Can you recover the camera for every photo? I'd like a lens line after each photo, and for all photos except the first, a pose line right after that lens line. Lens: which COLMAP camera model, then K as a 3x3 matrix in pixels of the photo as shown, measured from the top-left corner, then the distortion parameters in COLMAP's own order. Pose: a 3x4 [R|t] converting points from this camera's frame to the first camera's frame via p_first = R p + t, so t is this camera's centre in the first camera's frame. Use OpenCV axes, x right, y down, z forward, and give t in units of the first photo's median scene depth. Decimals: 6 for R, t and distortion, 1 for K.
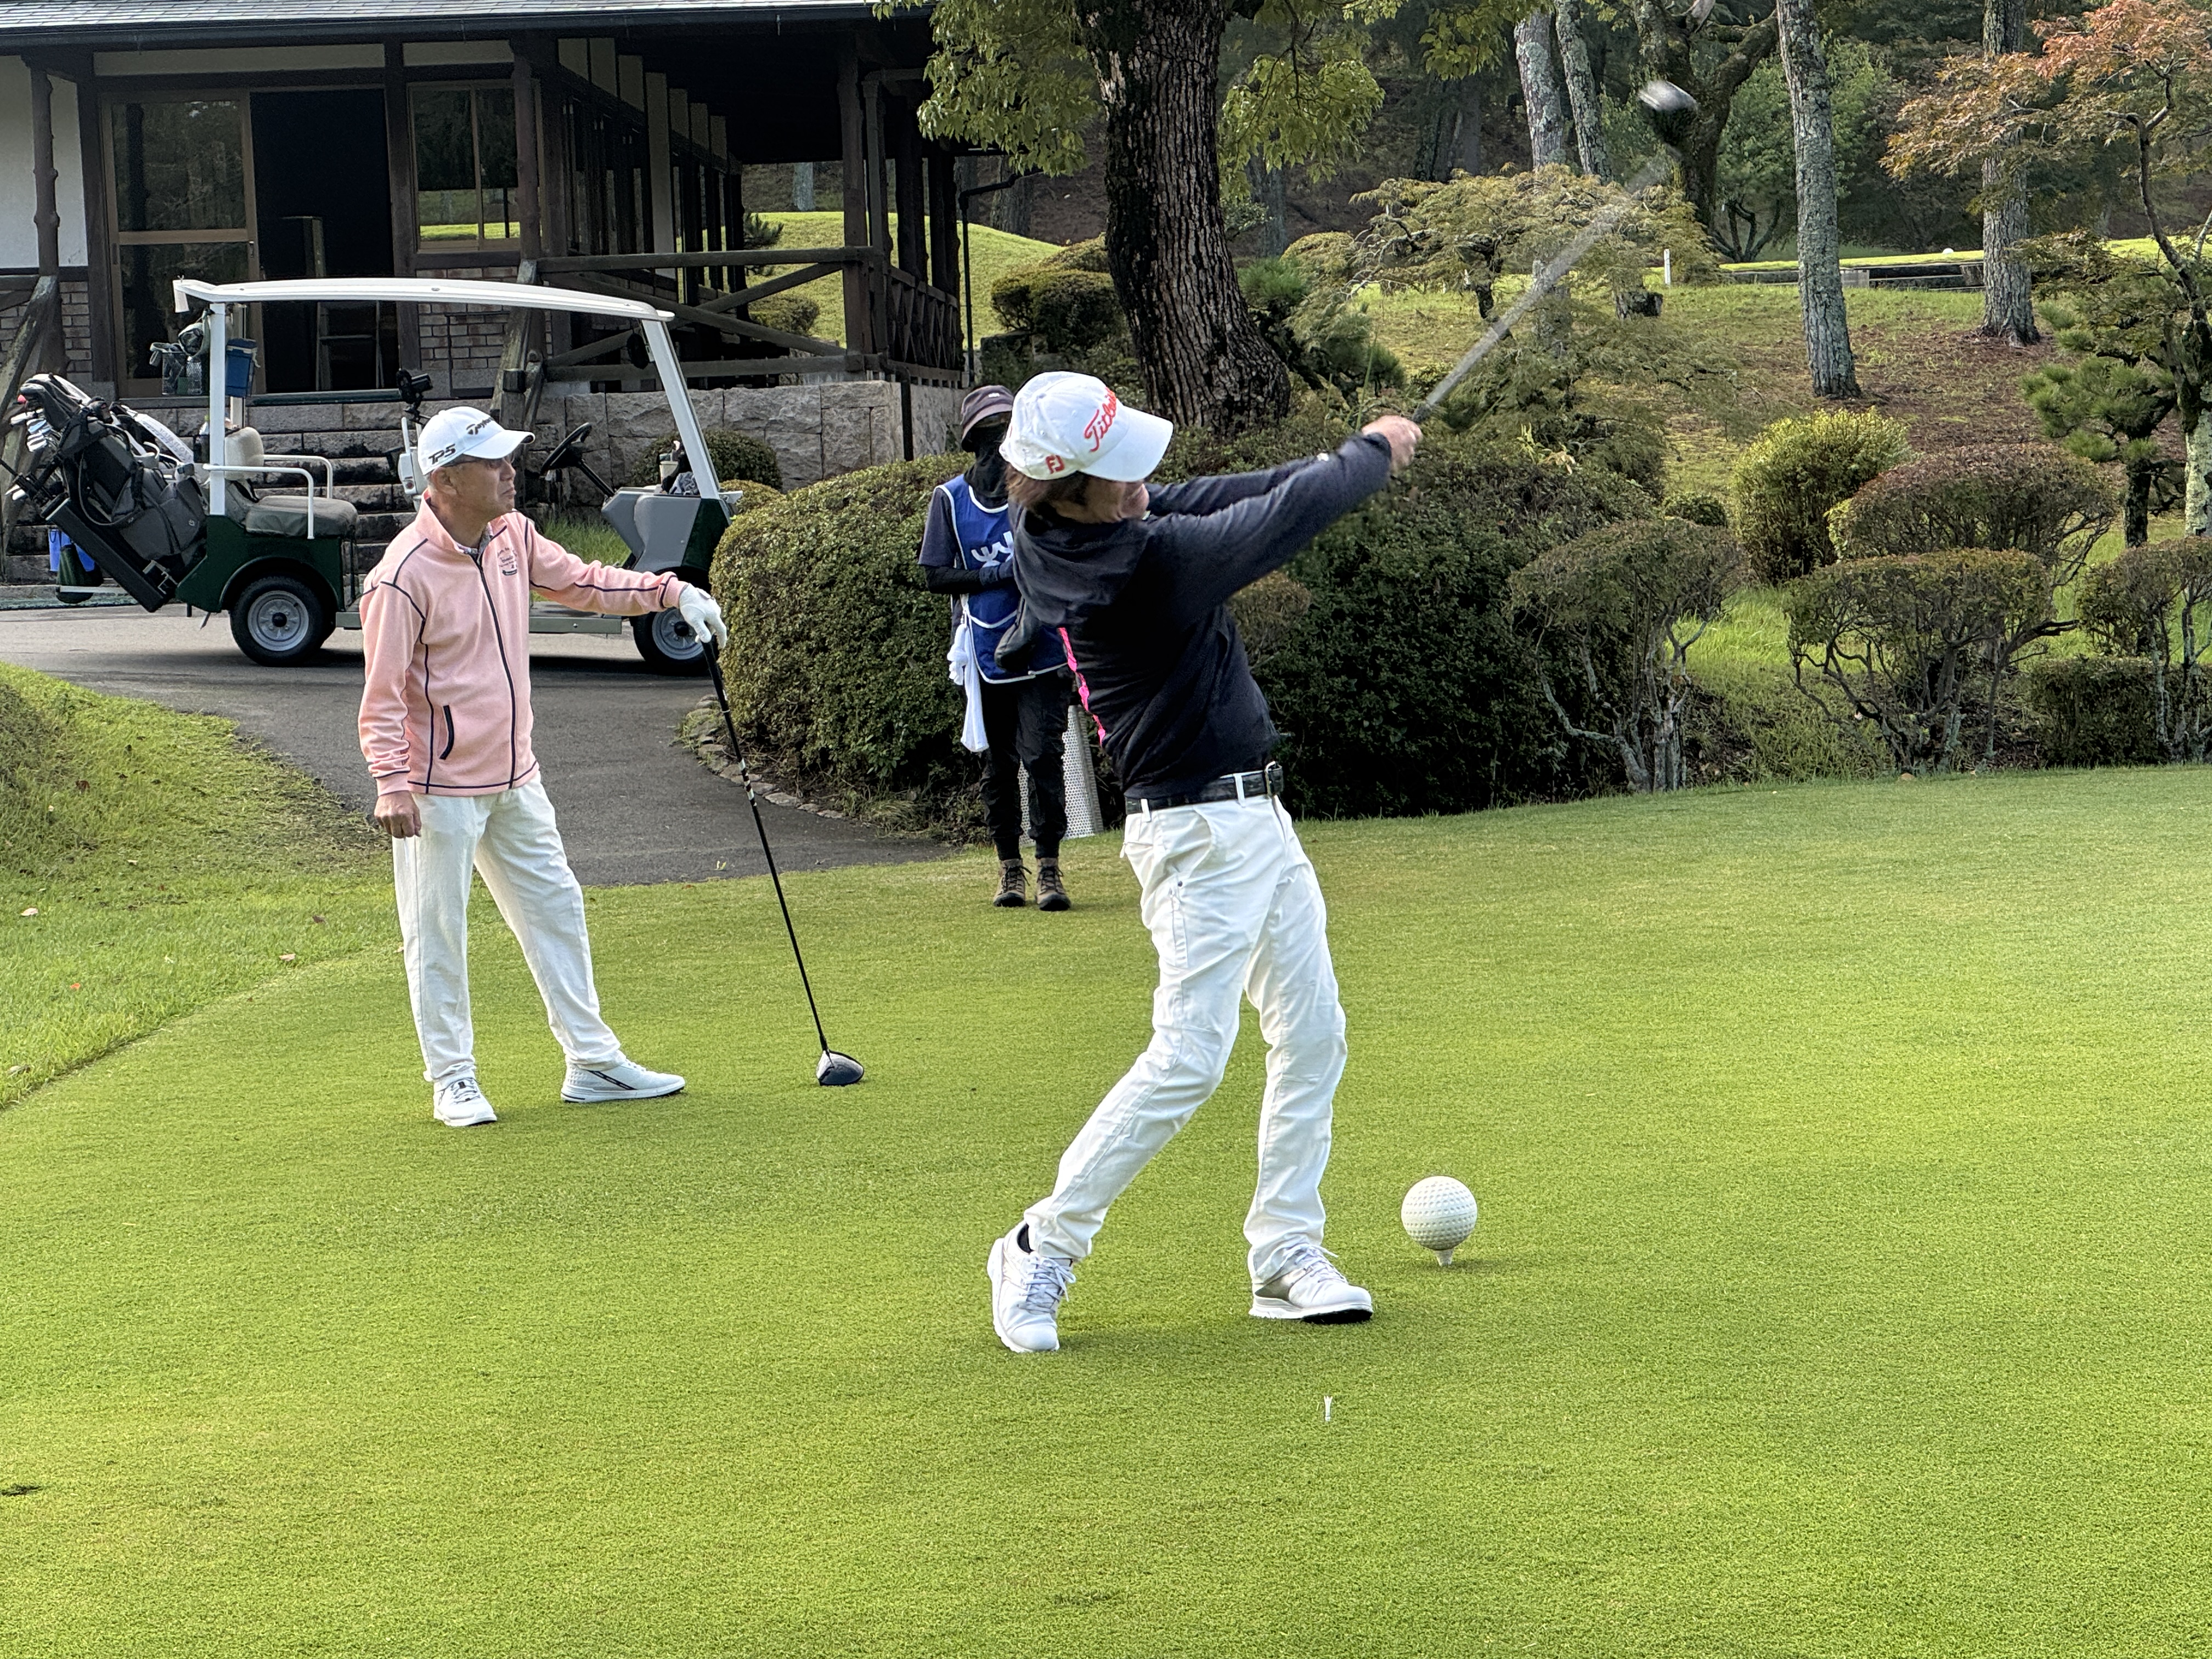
lens RADIAL K [[5530.7, 0, 1058.7], [0, 5530.7, 822.2], [0, 0, 1]] dist [-0.177538, 6.986497]
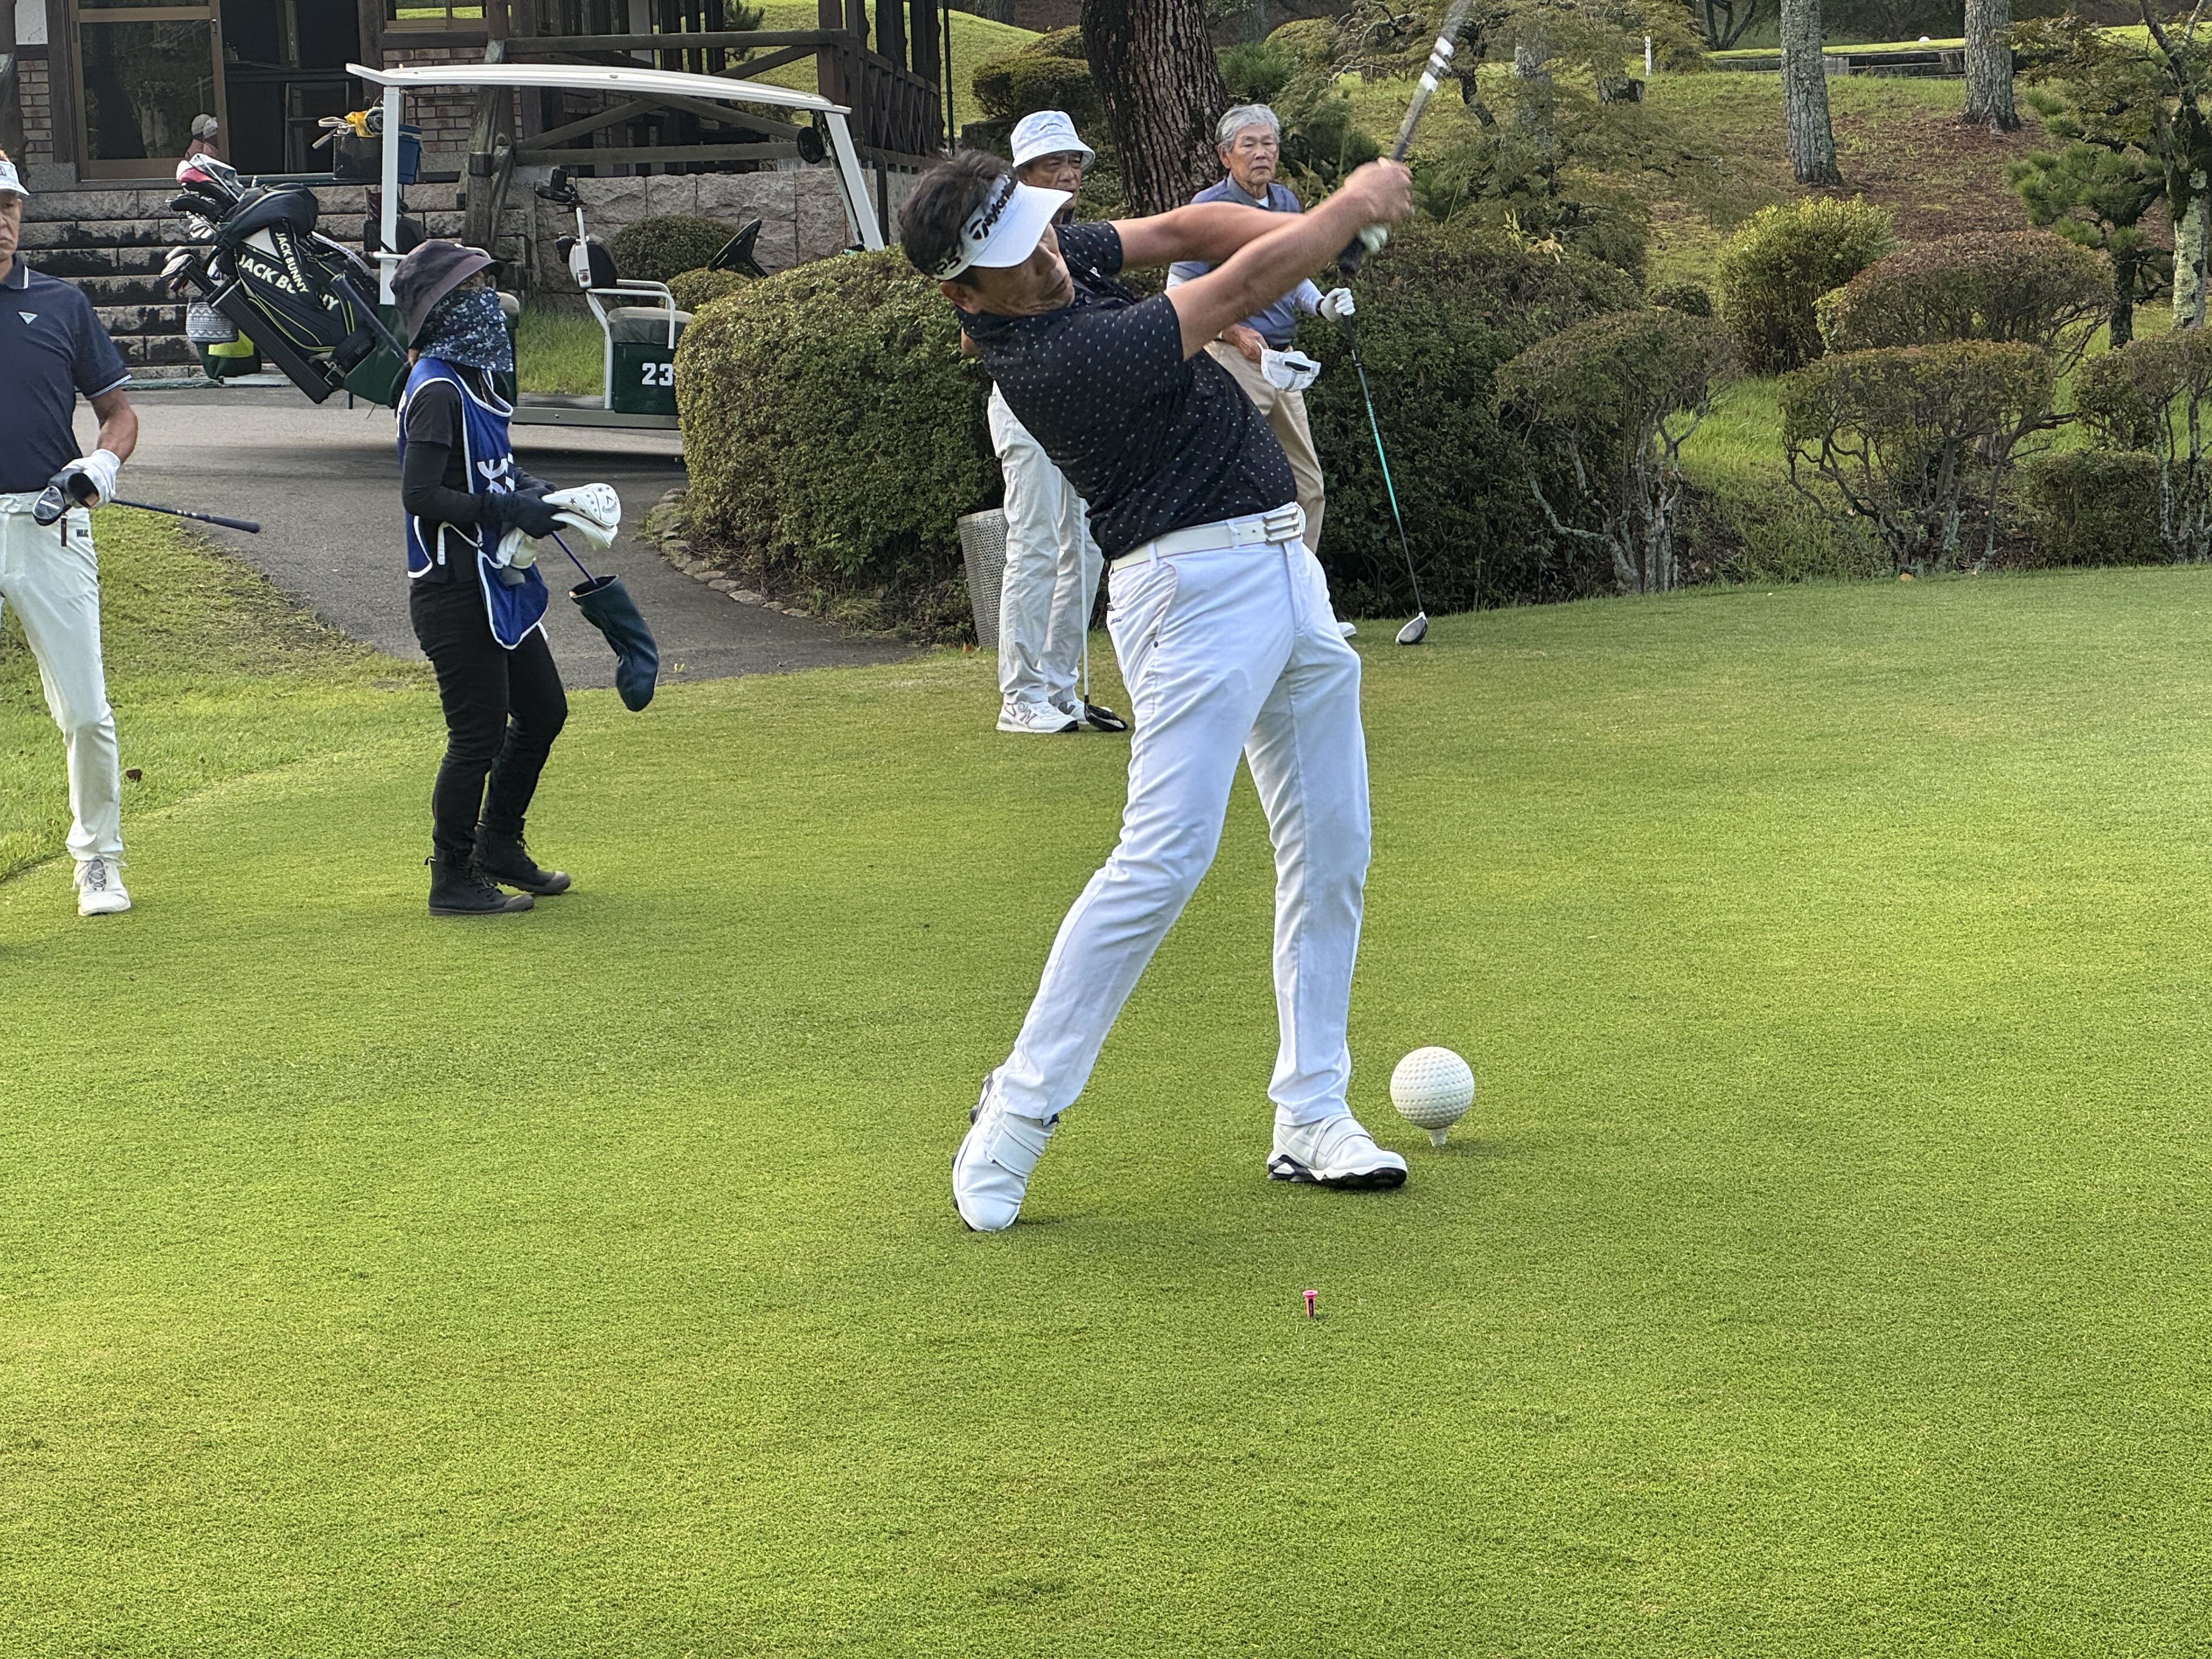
lens RADIAL K [[5345.5, 0, 1093.5], [0, 5345.5, 778.5], [0, 0, 1]] dist [-0.066208, 4.884821]
pose [[0.999959, 0.001335, 0.008905, 0.002513], [-0.001634, 0.999433, 0.033627, -0.003777], [-0.008856, -0.033640, 0.999395, 0.056100]]
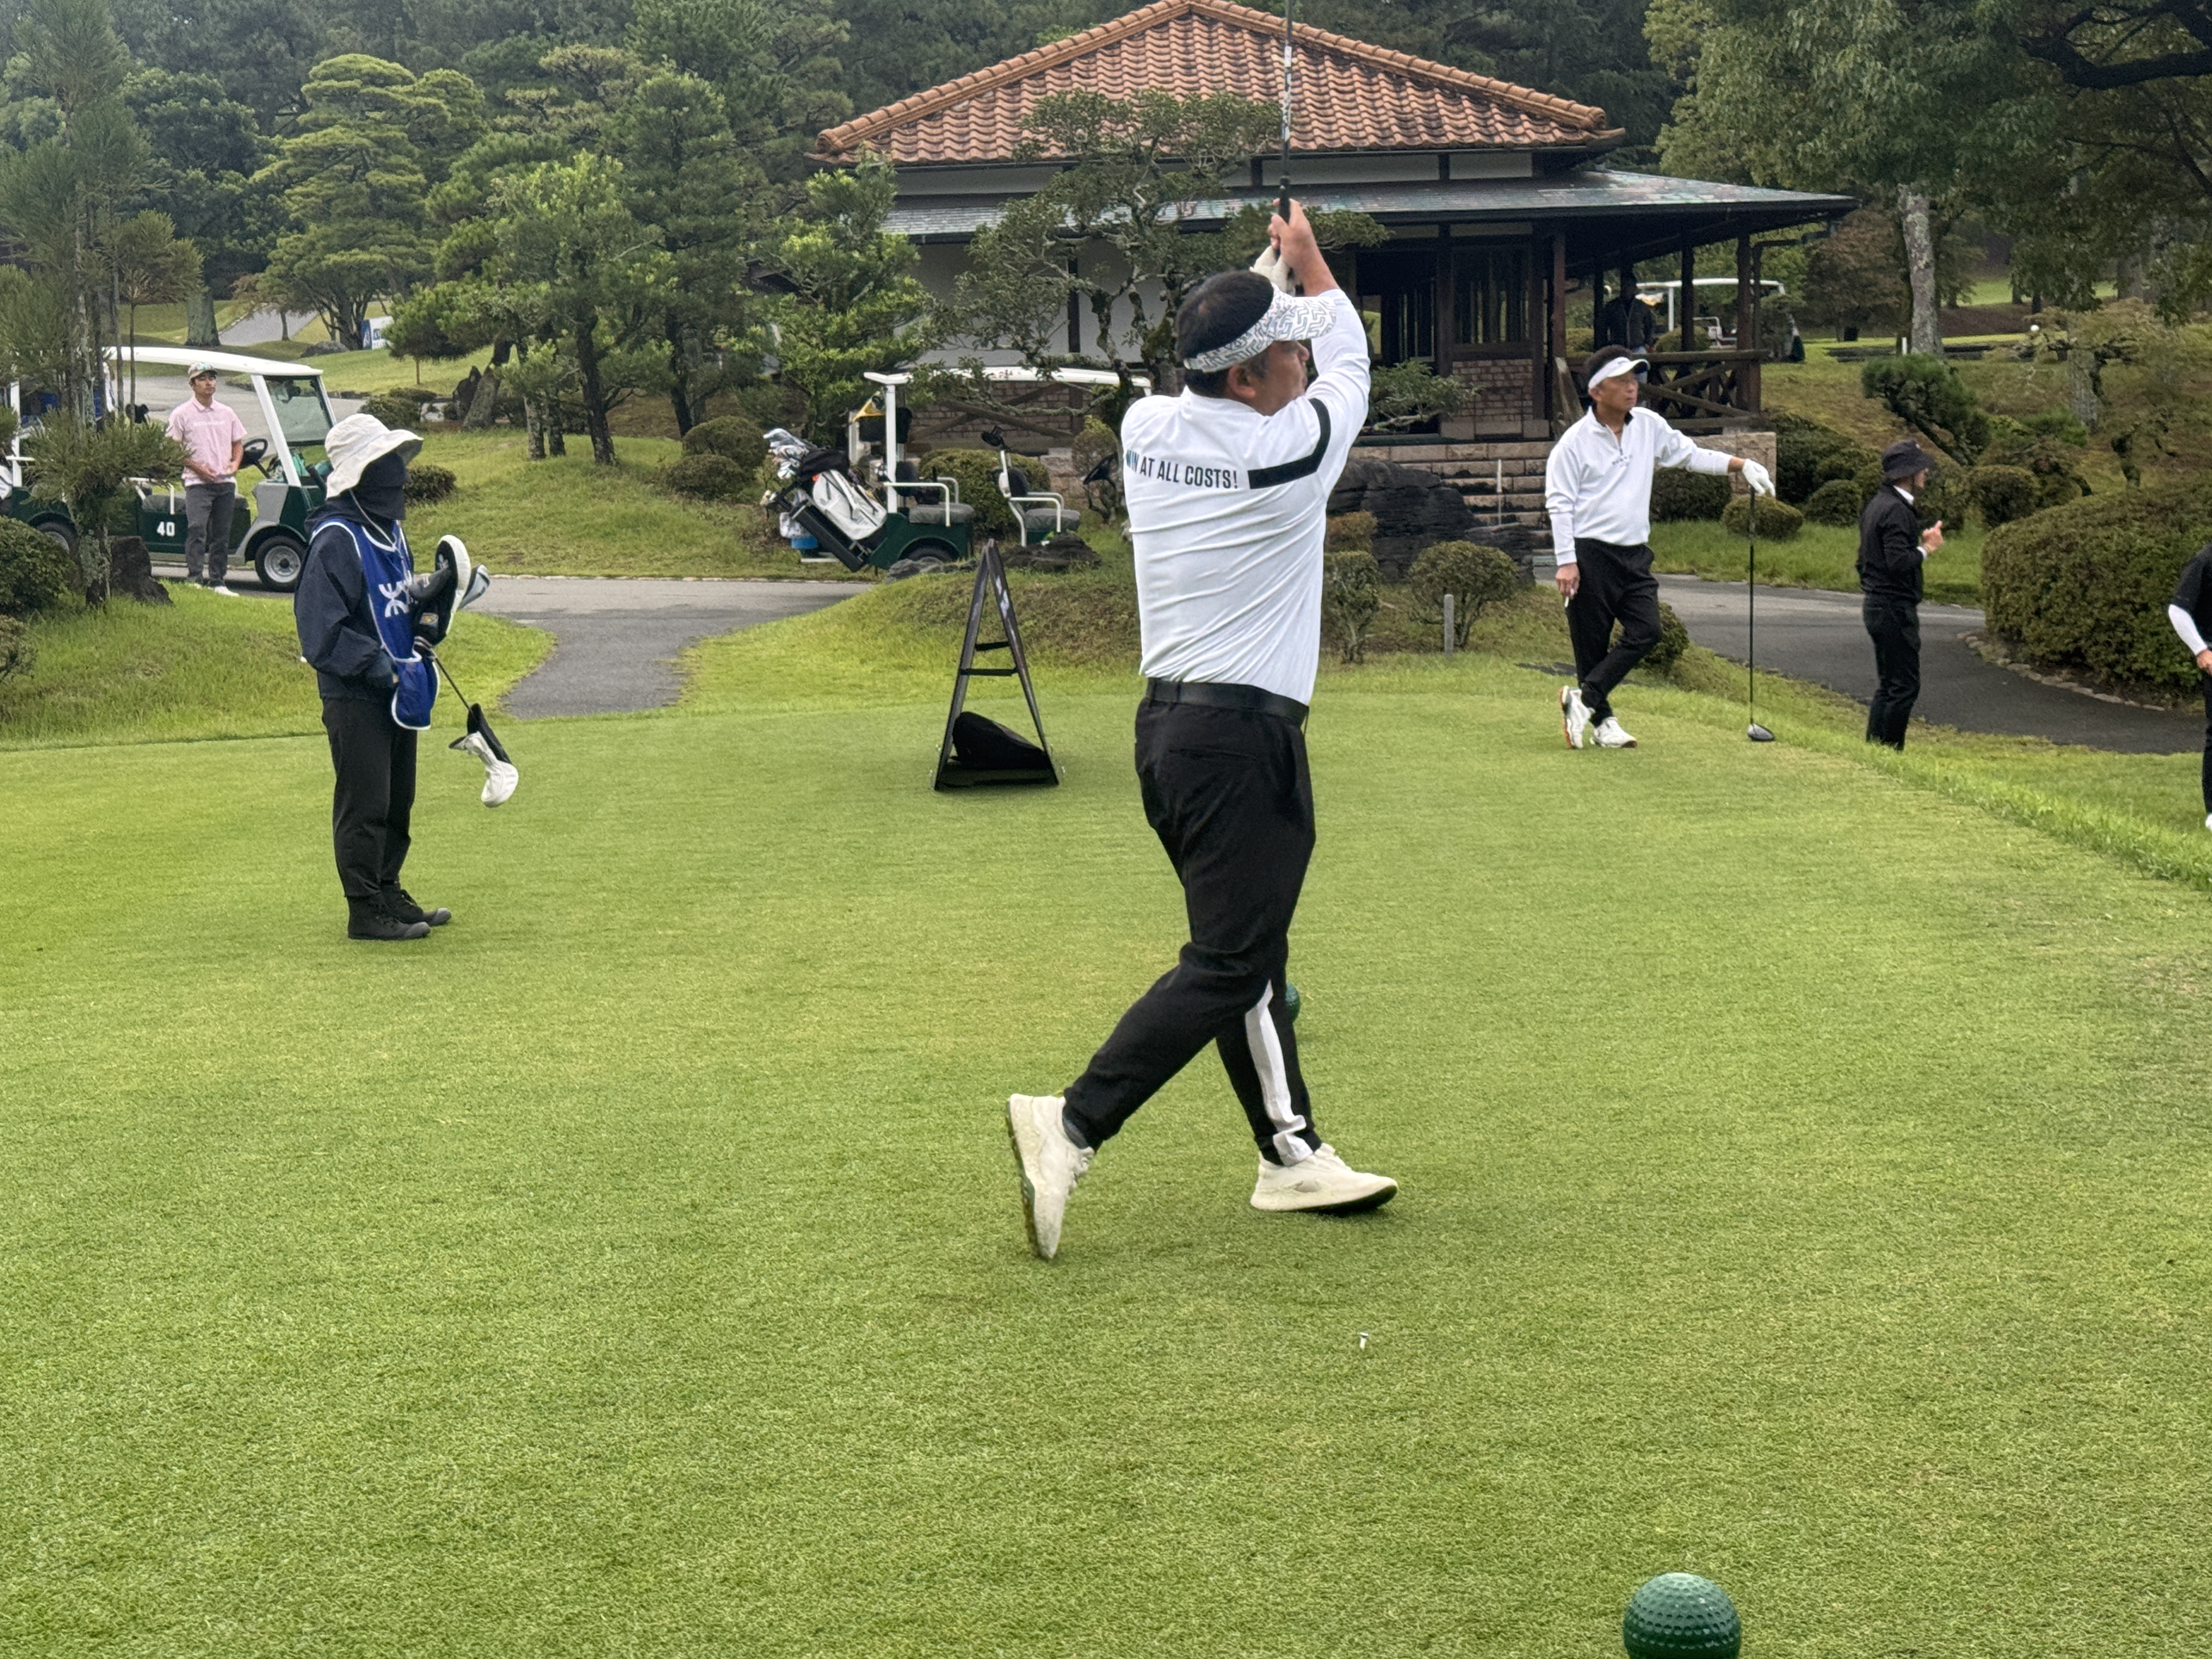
lens RADIAL K [[3508.5, 0, 1116.1], [0, 3508.5, 825.2], [0, 0, 1]] dist [0.160678, -0.156617]
pose [[0.997410, 0.002037, 0.071894, -0.405374], [-0.005179, 0.999038, 0.043544, -0.010455], [-0.071736, -0.043804, 0.996461, -0.052981]]
